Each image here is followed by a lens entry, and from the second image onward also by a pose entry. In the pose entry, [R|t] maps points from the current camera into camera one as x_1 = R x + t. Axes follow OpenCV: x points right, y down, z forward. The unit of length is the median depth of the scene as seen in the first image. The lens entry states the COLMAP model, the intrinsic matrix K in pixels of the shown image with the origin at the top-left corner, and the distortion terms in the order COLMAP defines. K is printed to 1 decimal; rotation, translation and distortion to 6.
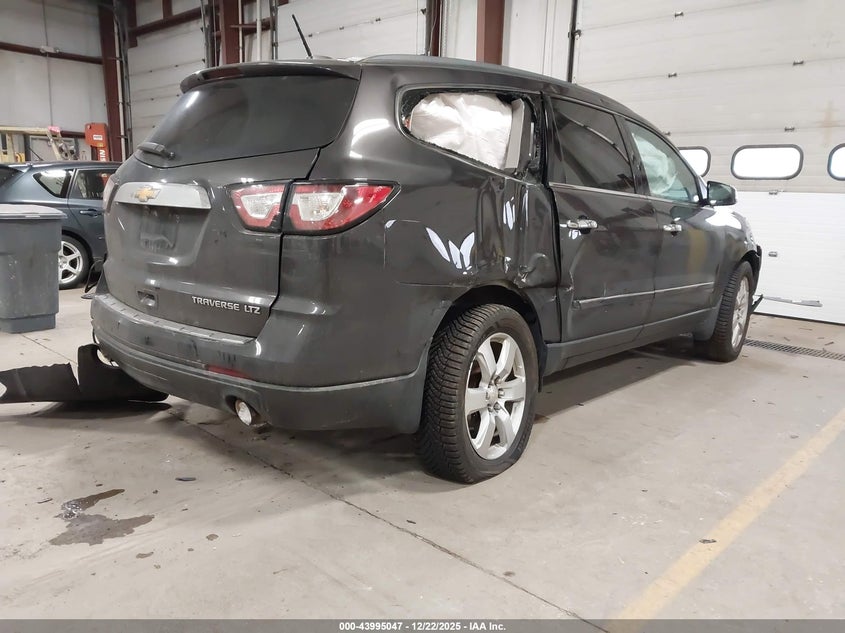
lens RADIAL K [[657.1, 0, 415.9], [0, 657.1, 320.5], [0, 0, 1]] dist [-0.001451, 0.001277]
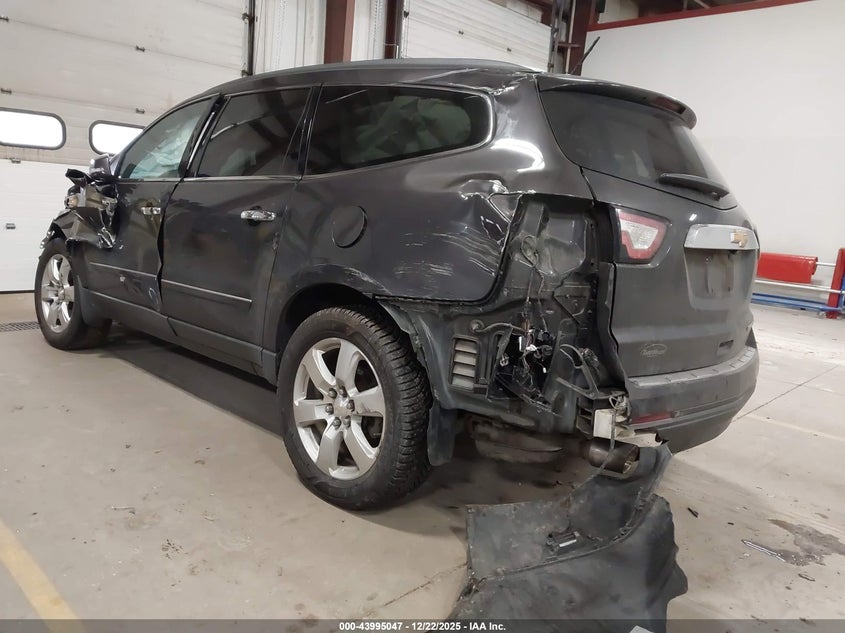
lens RADIAL K [[657.1, 0, 415.9], [0, 657.1, 320.5], [0, 0, 1]] dist [-0.001451, 0.001277]
pose [[0.026218, -0.201706, 0.979095, -0.546888], [0.116849, 0.973336, 0.197390, -0.125224], [-0.992804, 0.109232, 0.049088, 0.567082]]
